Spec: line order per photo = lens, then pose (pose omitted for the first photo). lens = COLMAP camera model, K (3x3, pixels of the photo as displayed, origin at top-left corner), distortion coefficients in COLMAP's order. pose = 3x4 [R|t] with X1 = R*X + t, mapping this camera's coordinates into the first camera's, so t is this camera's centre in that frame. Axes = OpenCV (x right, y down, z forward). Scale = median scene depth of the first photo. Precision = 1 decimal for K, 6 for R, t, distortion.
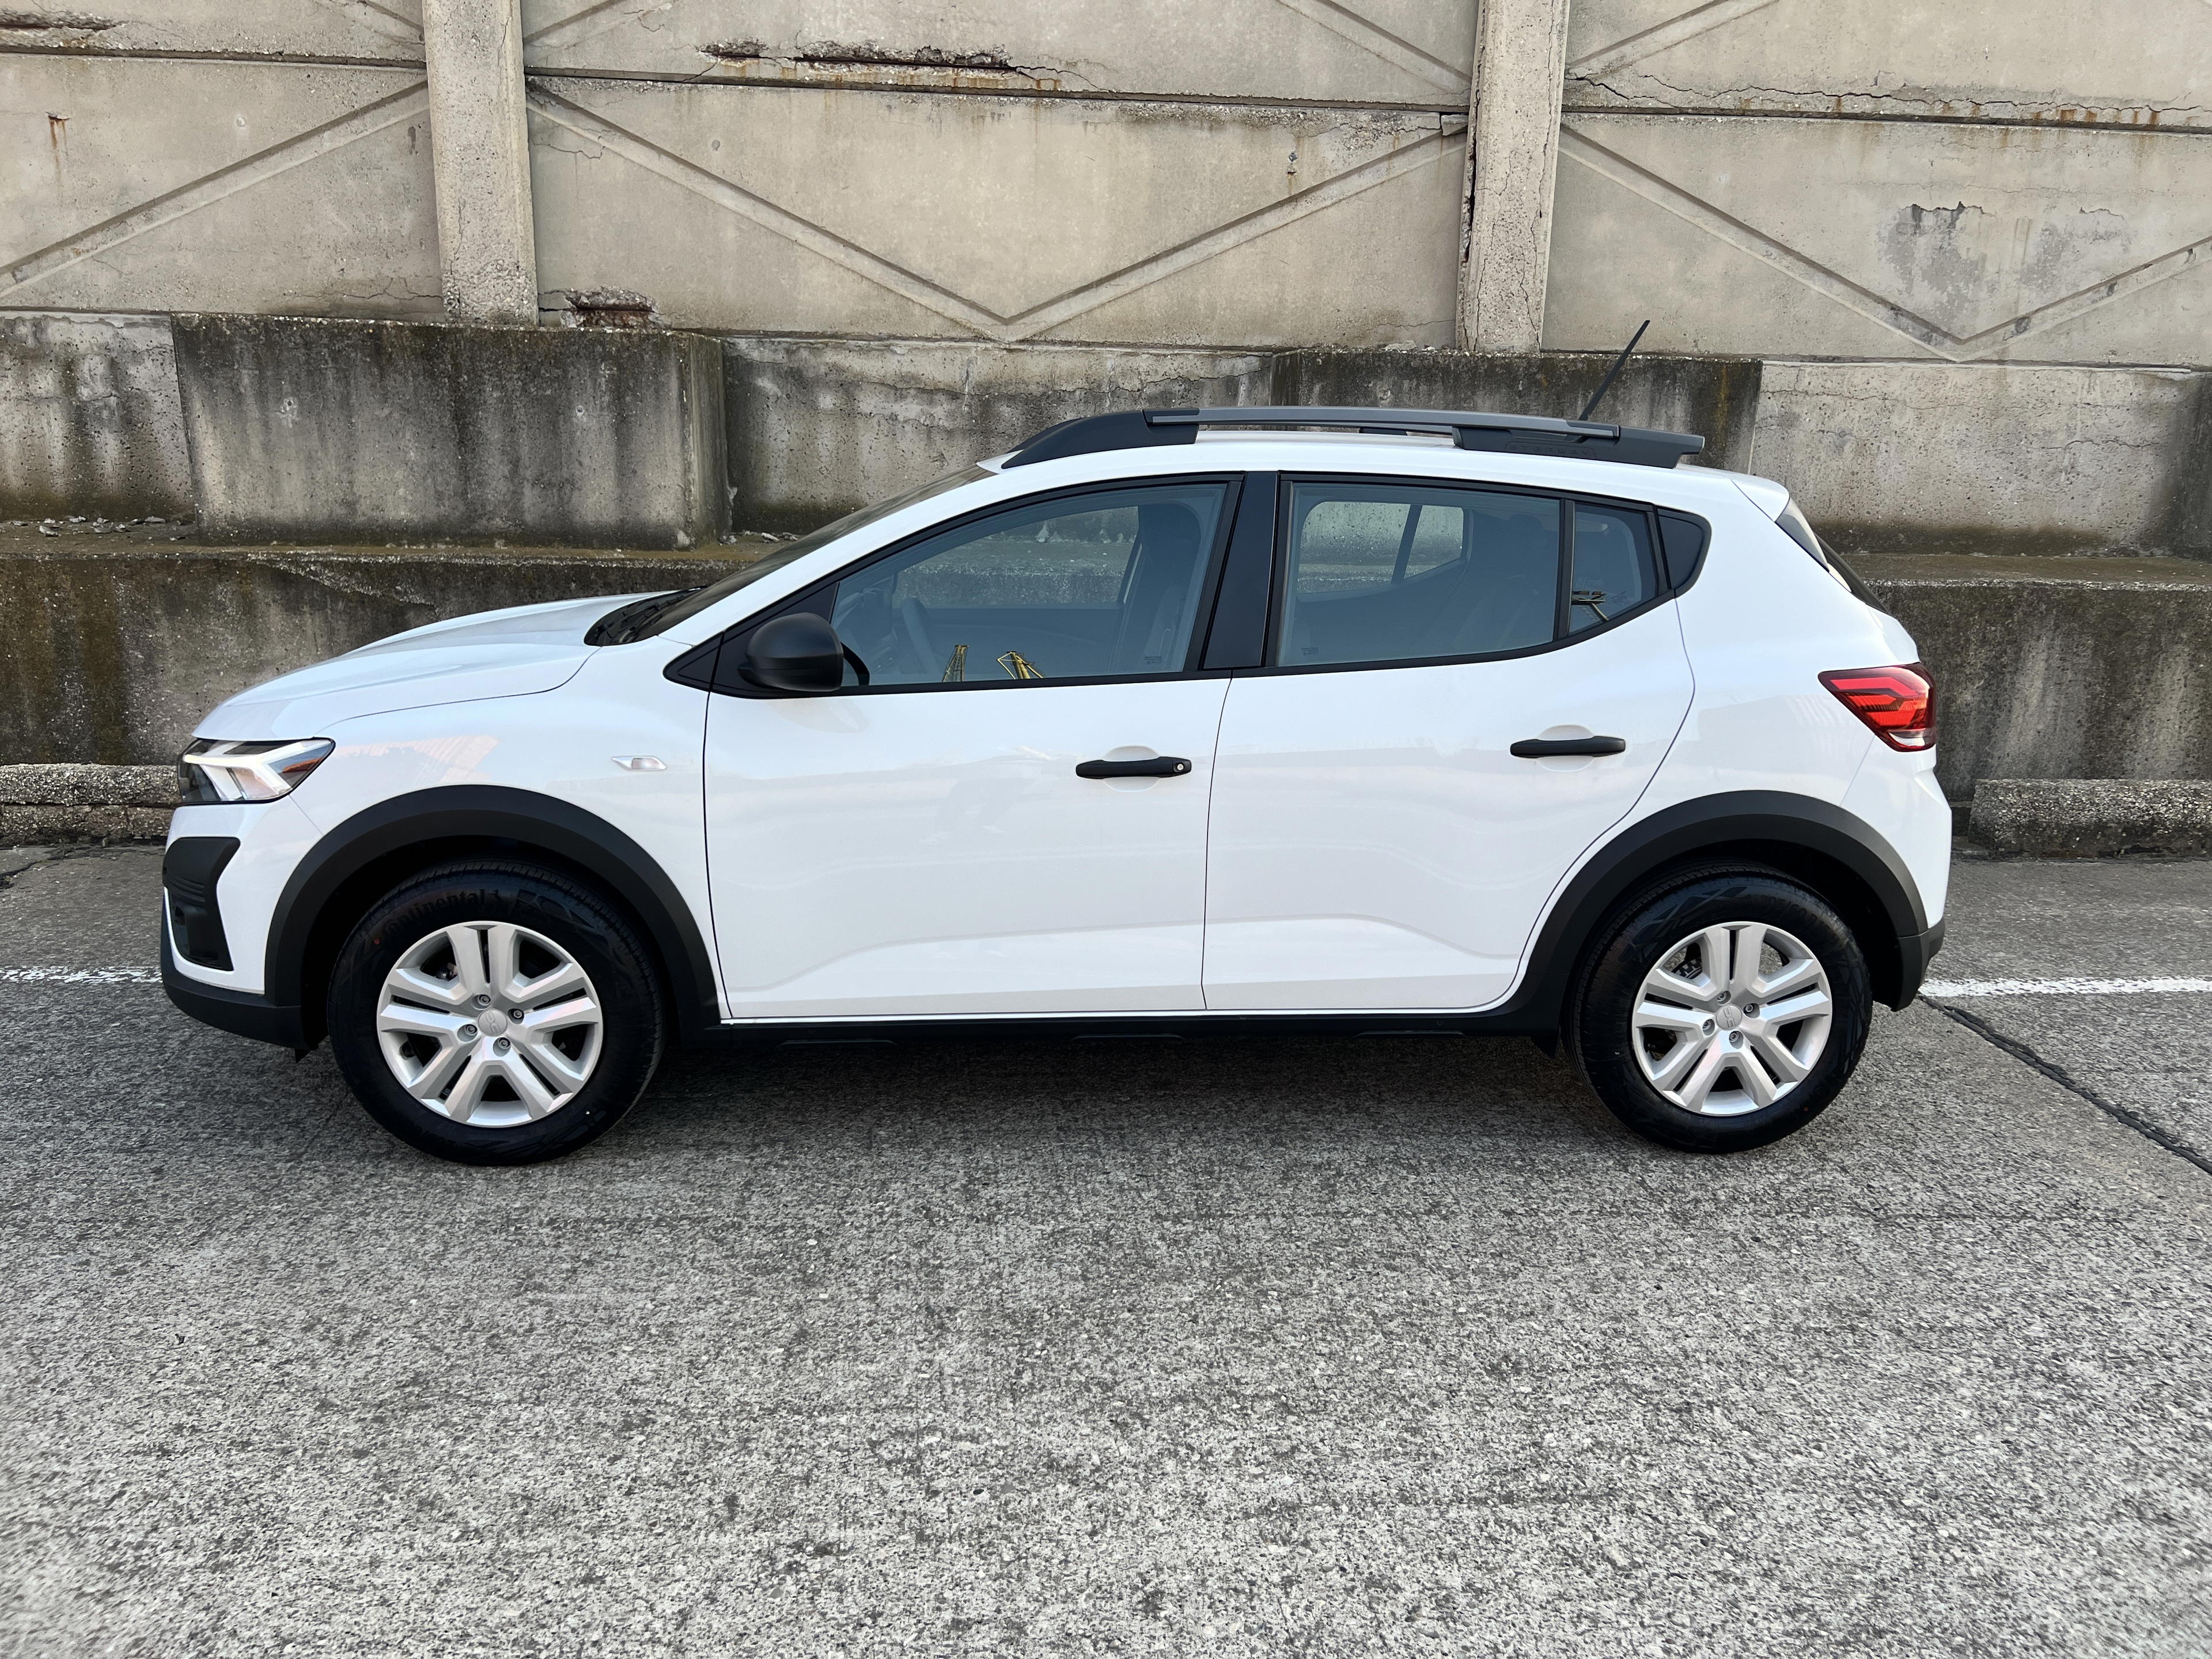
lens RADIAL K [[1693.3, 0, 1159.6], [0, 1693.3, 829.7], [0, 0, 1]] dist [0.065463, -0.084300]
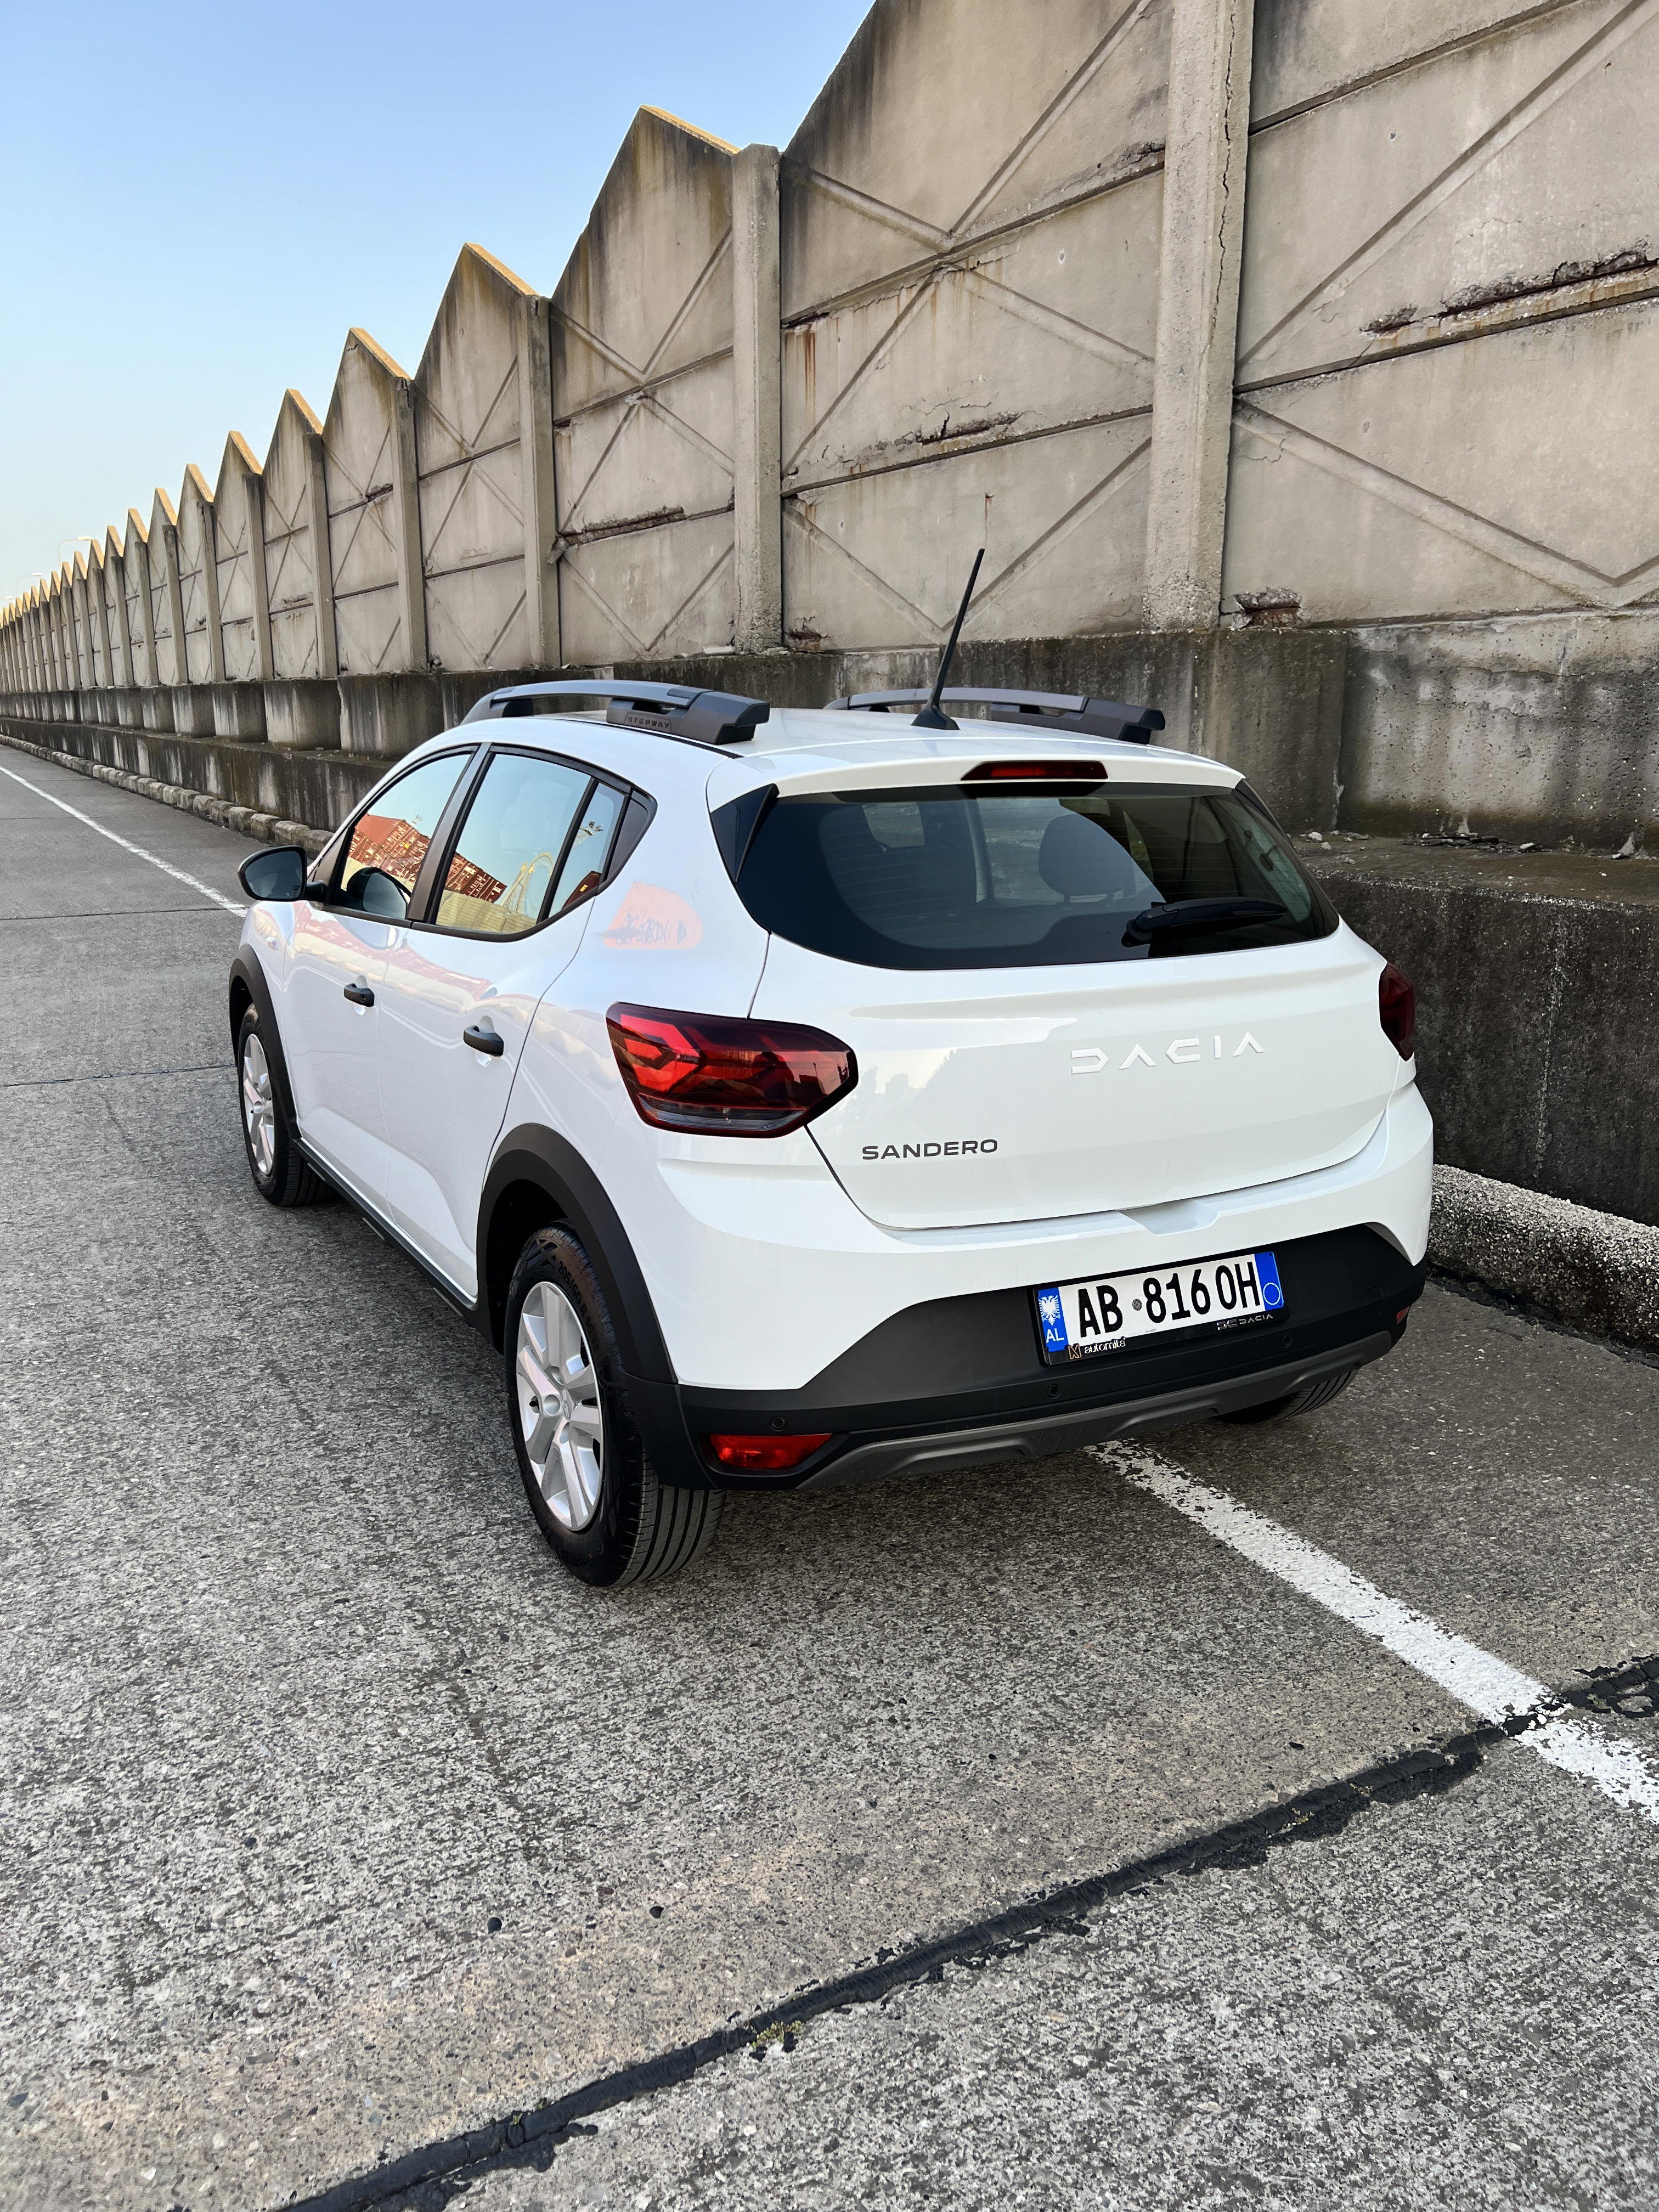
lens RADIAL K [[1723.8, 0, 823.5], [0, 1723.8, 1109.7], [0, 0, 1]] dist [0.054361, -0.048732]
pose [[0.386861, 0.187843, -0.902803, 0.552284], [-0.210105, 0.971237, 0.112049, -0.073685], [0.897883, 0.146336, 0.415200, 0.369523]]
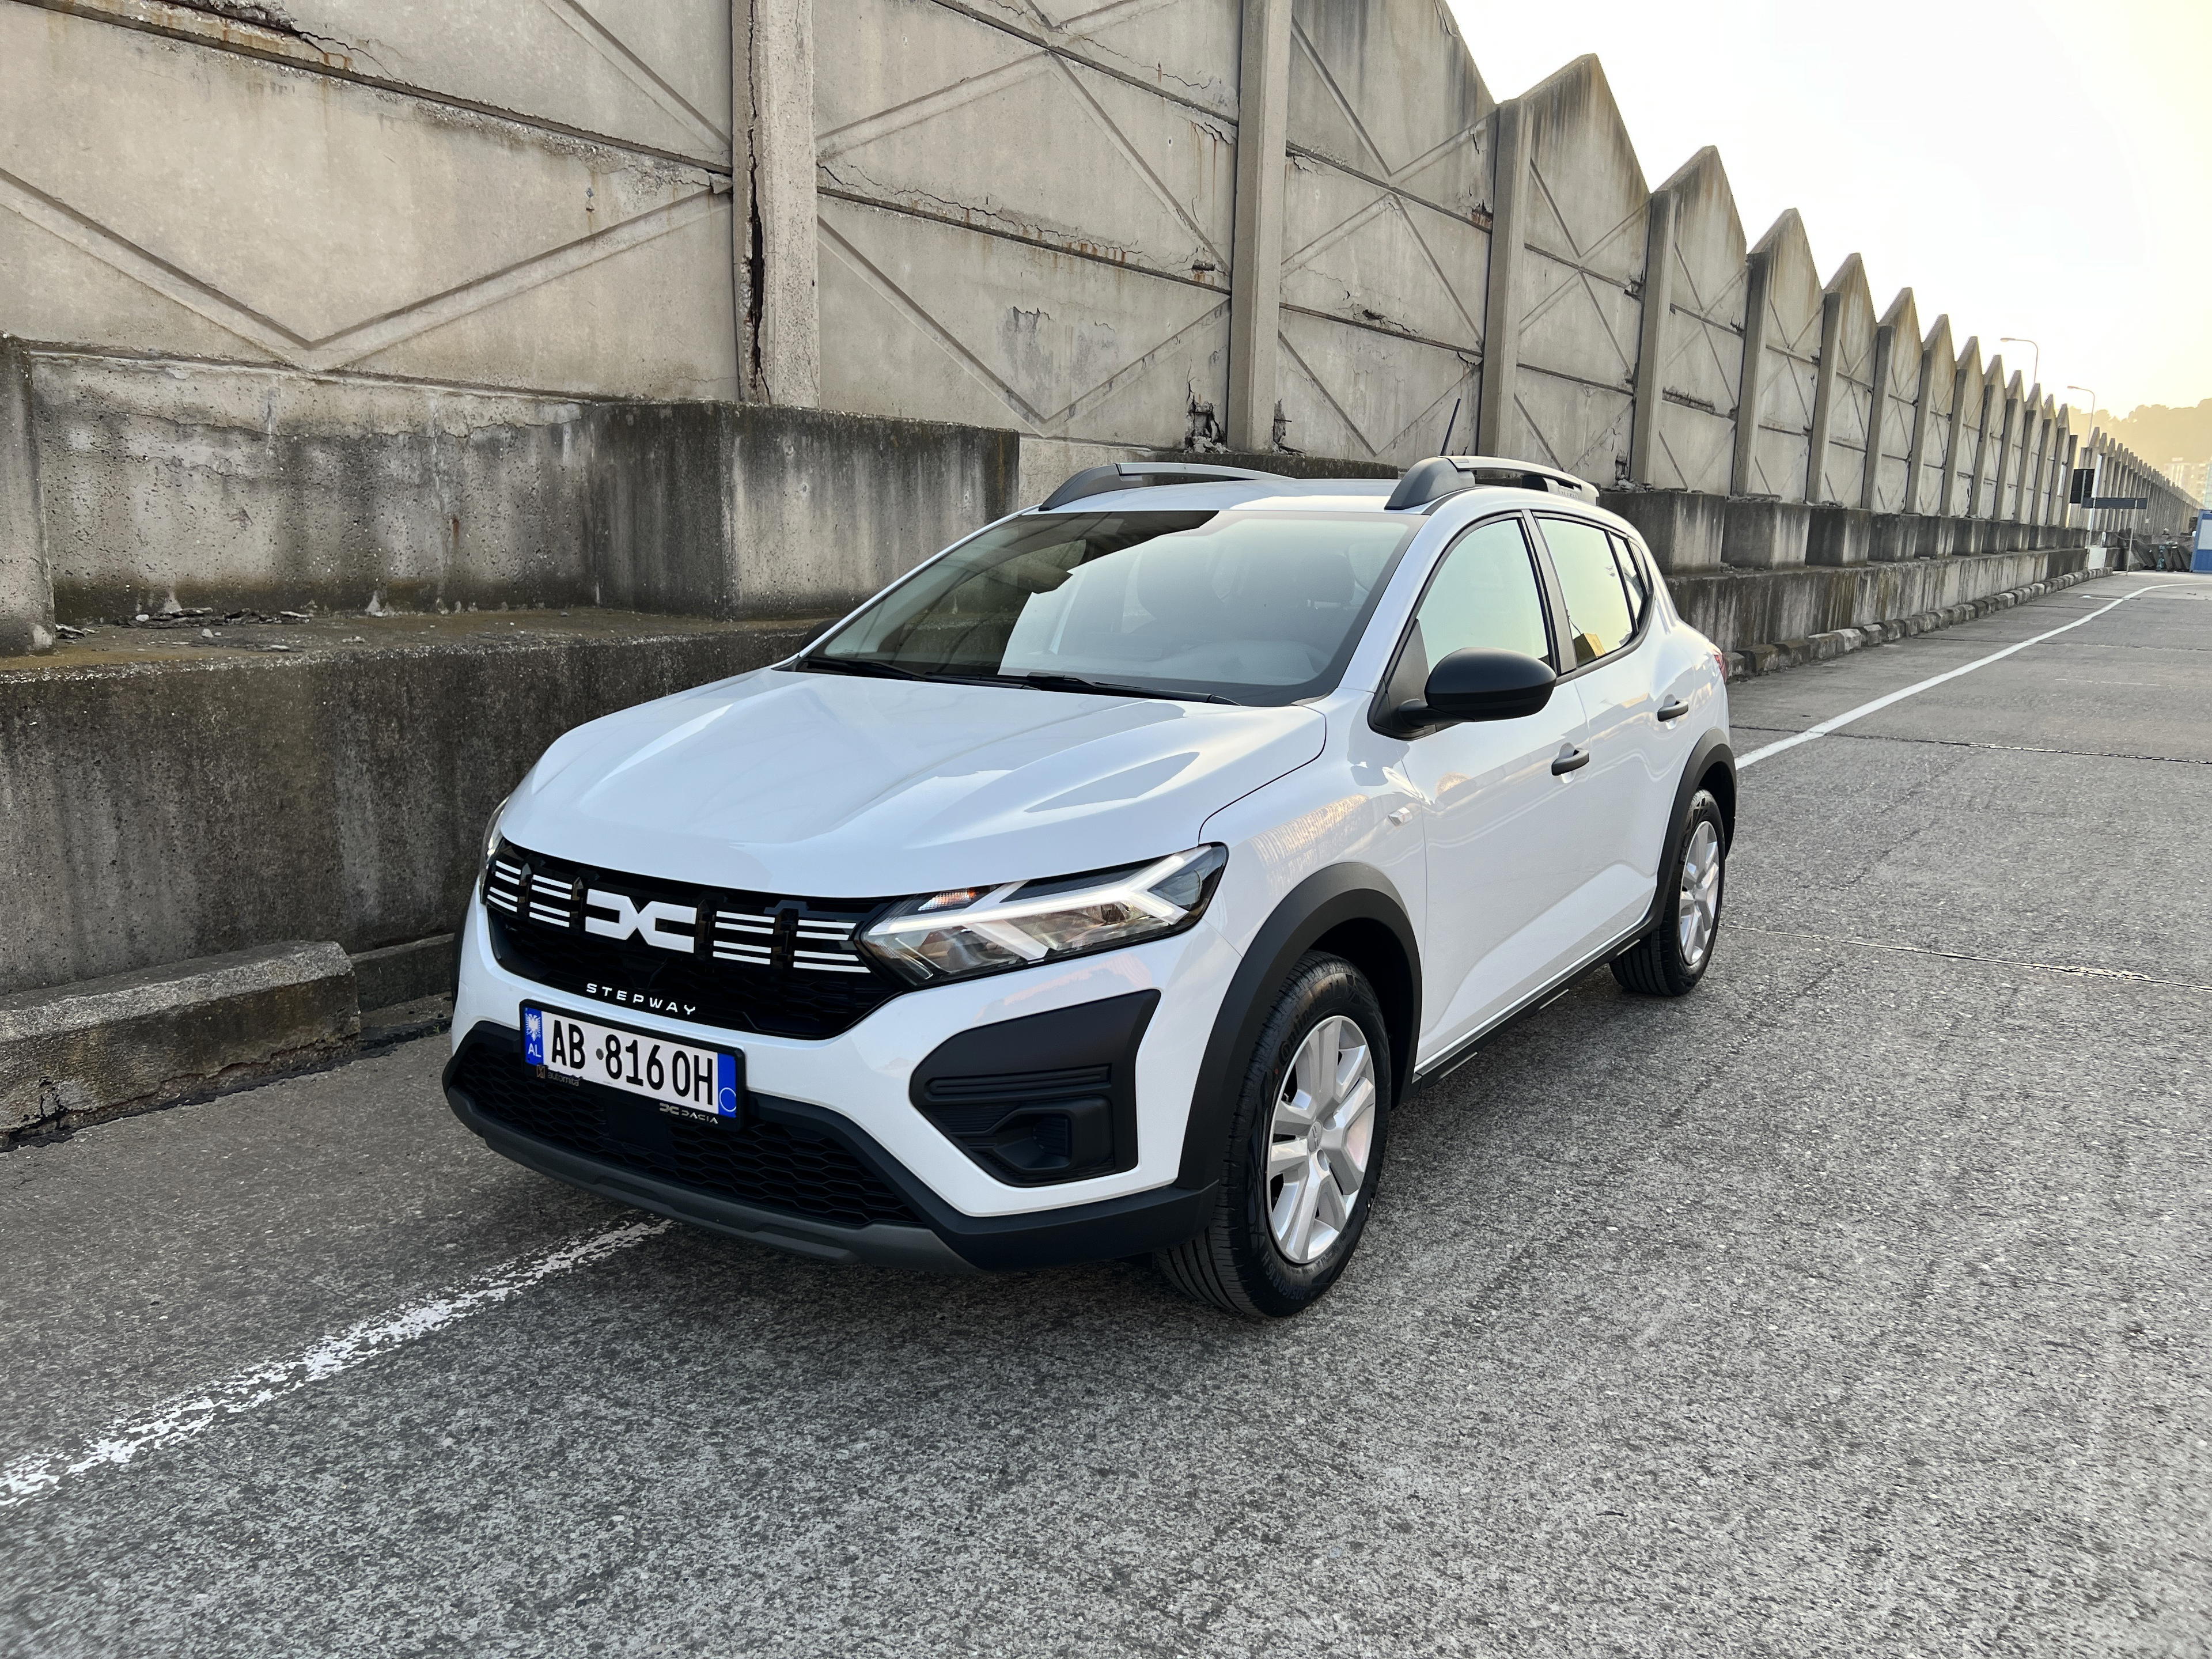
lens RADIAL K [[1651.4, 0, 1177.4], [0, 1651.4, 826.5], [0, 0, 1]] dist [0.042569, -0.041248]
pose [[0.608546, -0.153693, 0.778492, -0.487199], [0.181317, 0.982041, 0.052144, -0.046179], [-0.772525, 0.109422, 0.625485, 0.228899]]
